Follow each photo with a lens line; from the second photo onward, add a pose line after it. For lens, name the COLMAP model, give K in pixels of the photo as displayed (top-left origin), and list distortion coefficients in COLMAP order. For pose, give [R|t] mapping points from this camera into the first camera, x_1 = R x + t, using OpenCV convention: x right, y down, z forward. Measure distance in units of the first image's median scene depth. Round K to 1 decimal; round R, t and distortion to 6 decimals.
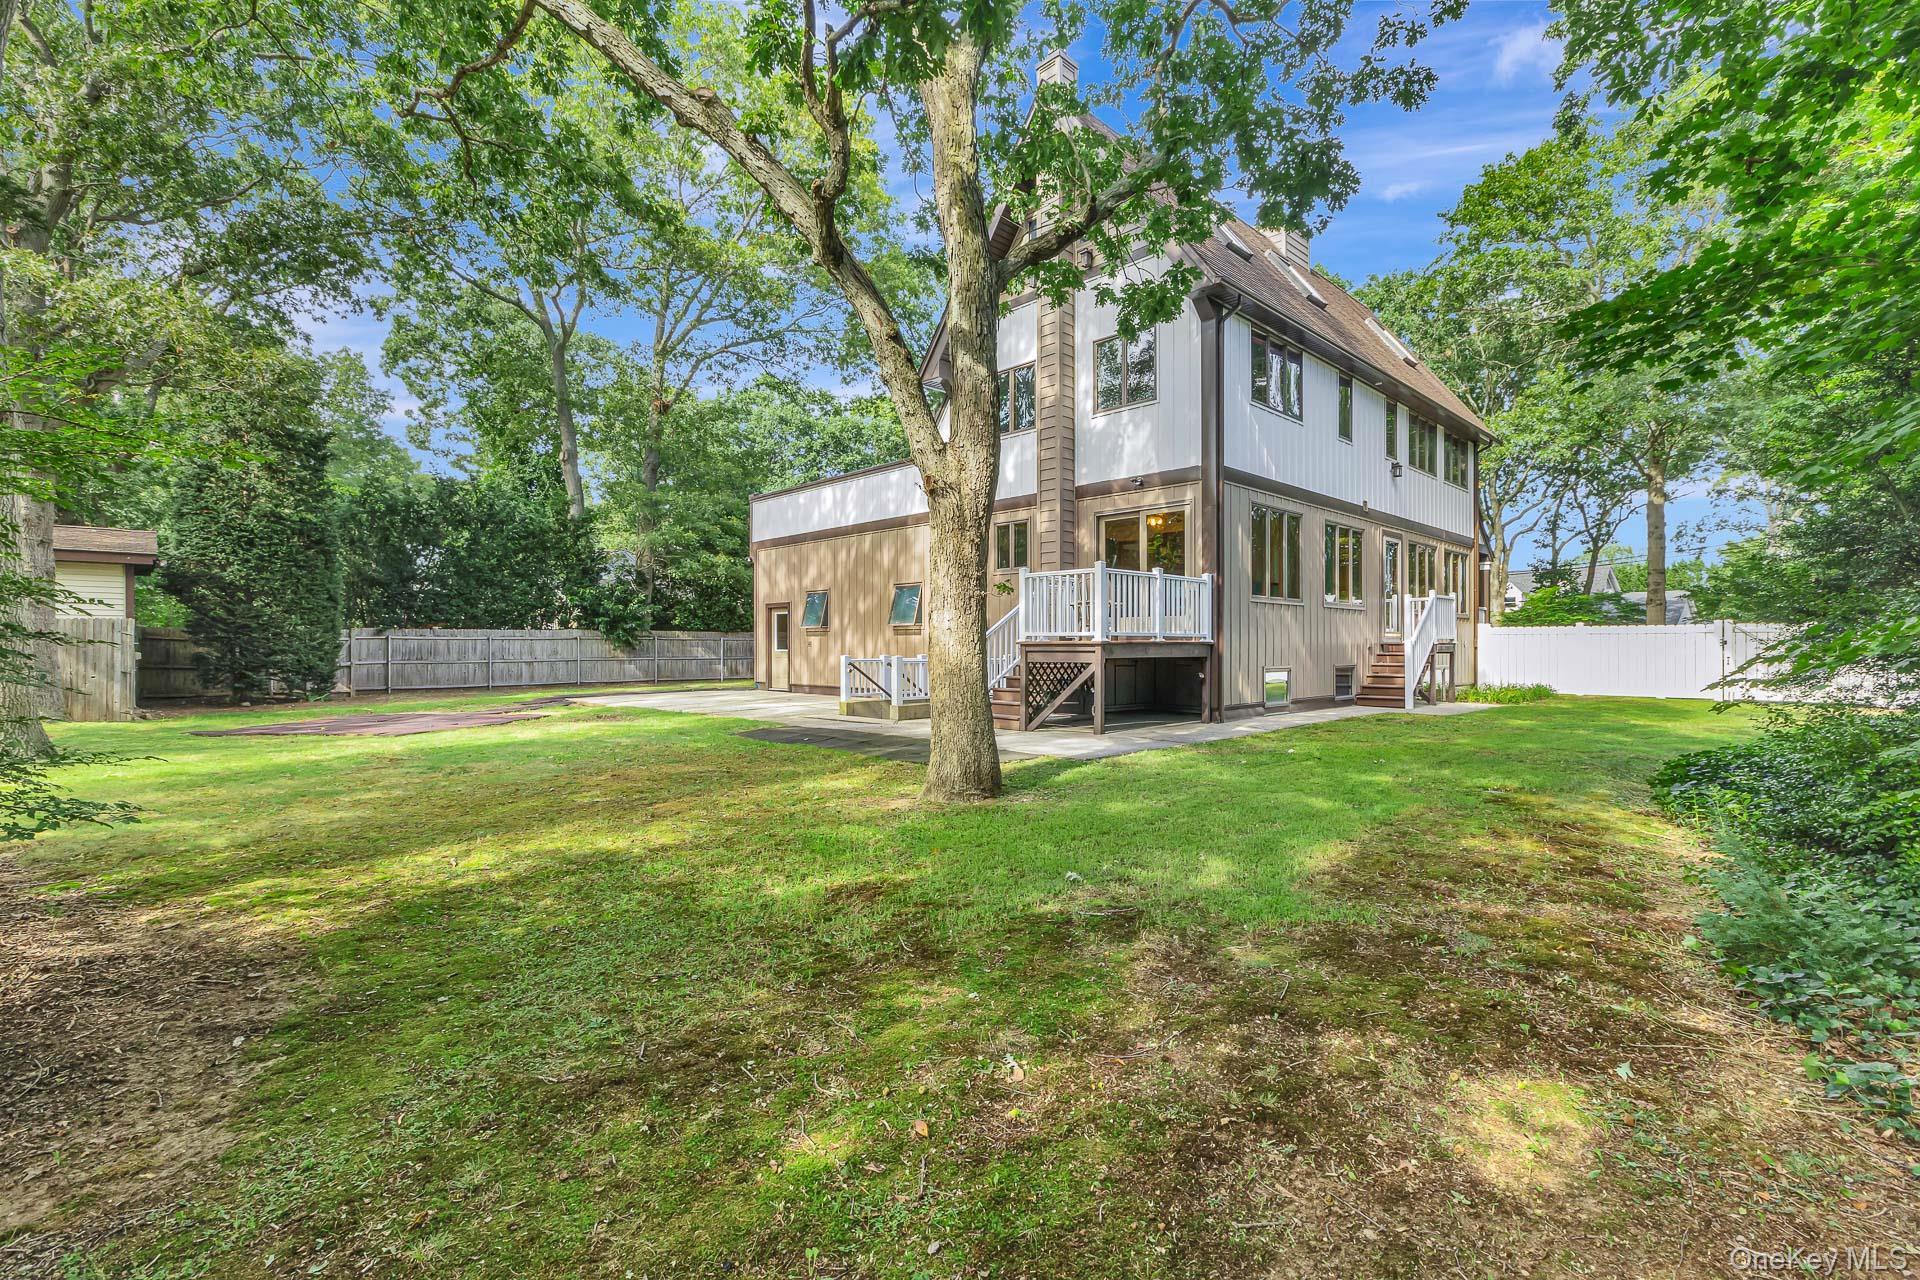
lens RADIAL K [[874.4, 0, 953.4], [0, 874.4, 641.6], [0, 0, 1]] dist [0.002896, 0.000322]
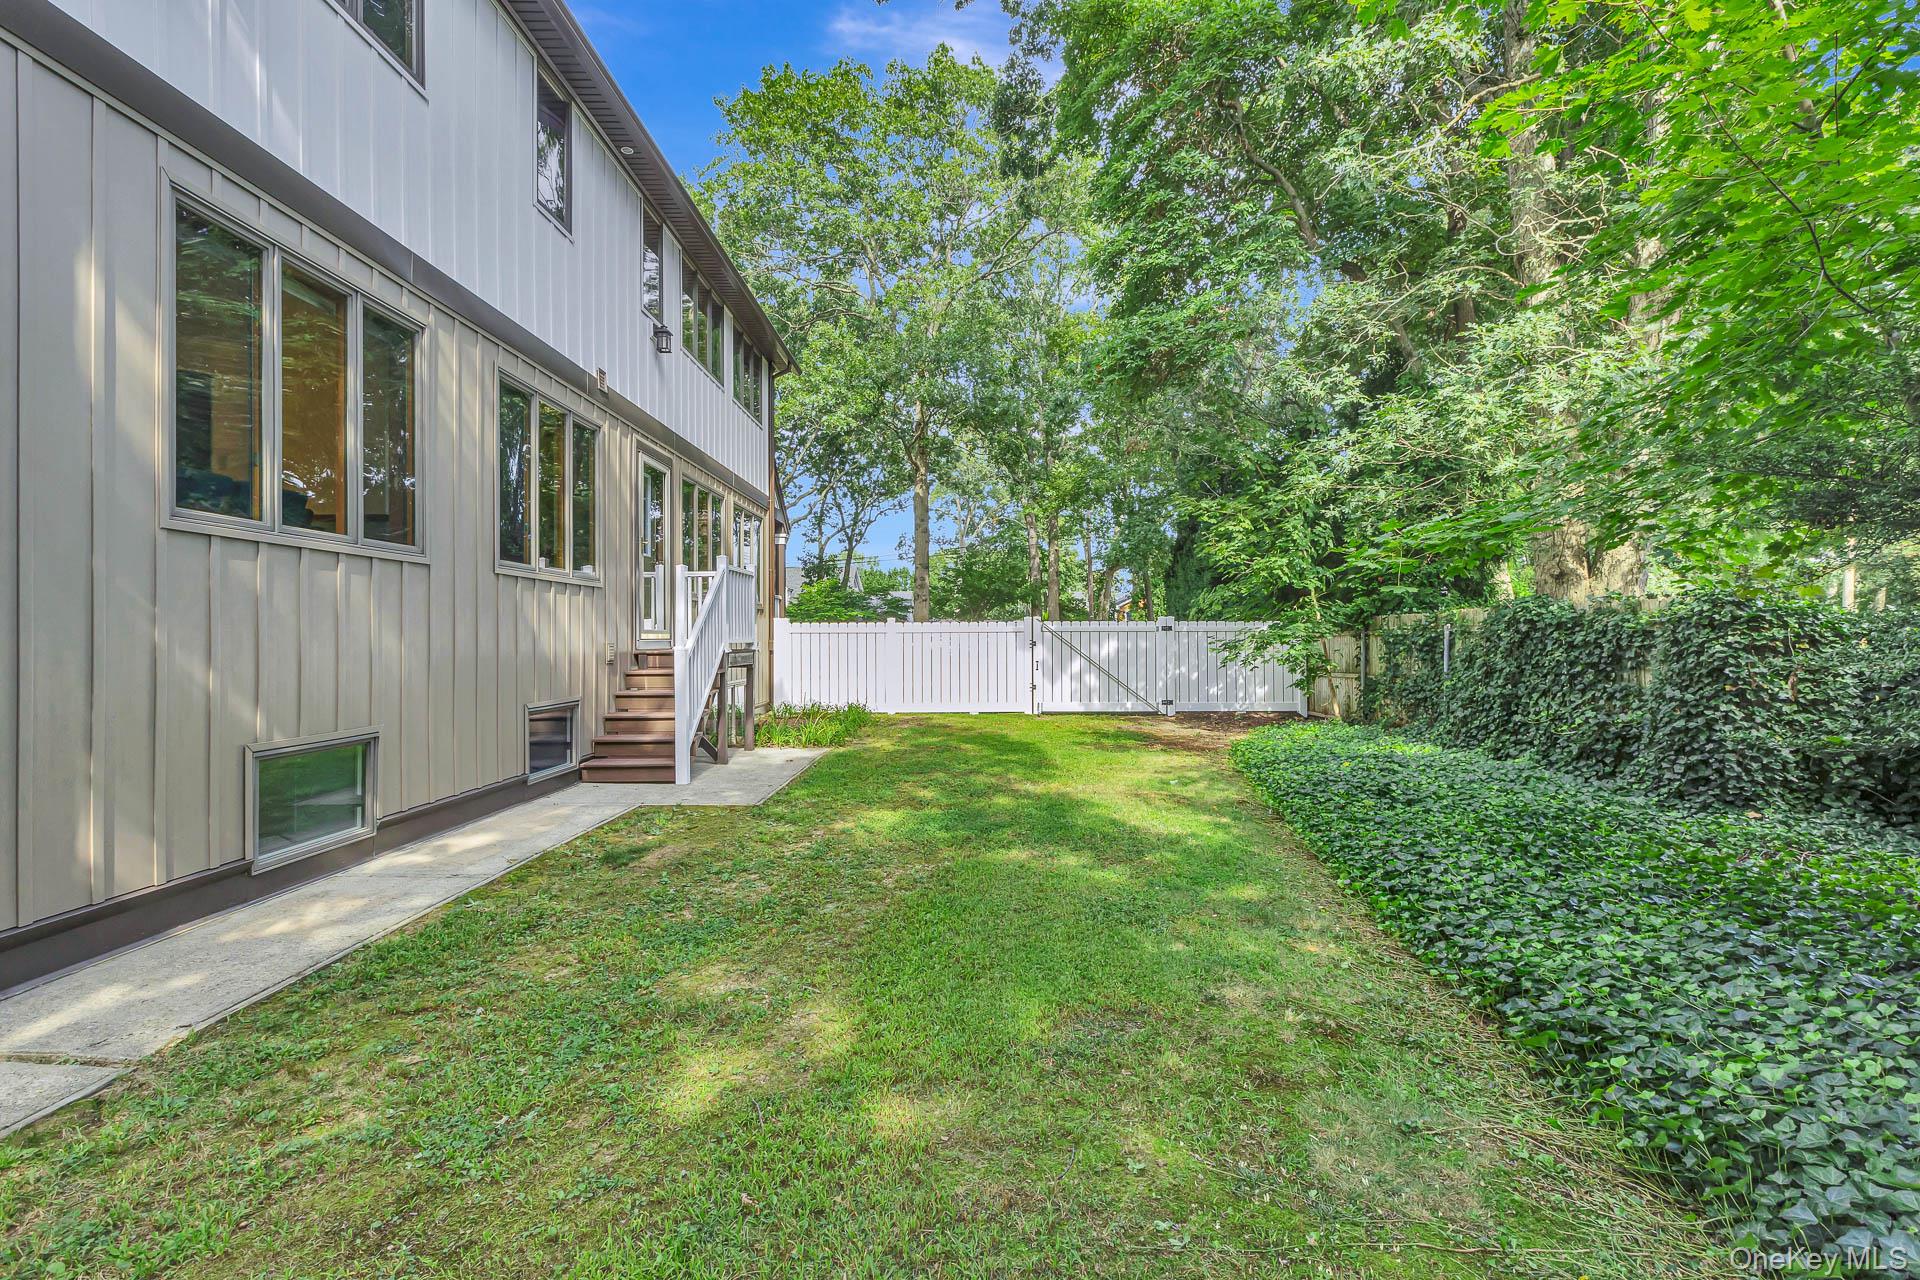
lens RADIAL K [[874.4, 0, 955.8], [0, 874.4, 638.0], [0, 0, 1]] dist [0.002896, 0.000322]
pose [[0.711351, -0.003045, 0.702830, 0.222575], [-0.000483, 0.999988, 0.004822, -0.008070], [-0.702837, -0.003770, 0.711341, 0.423924]]
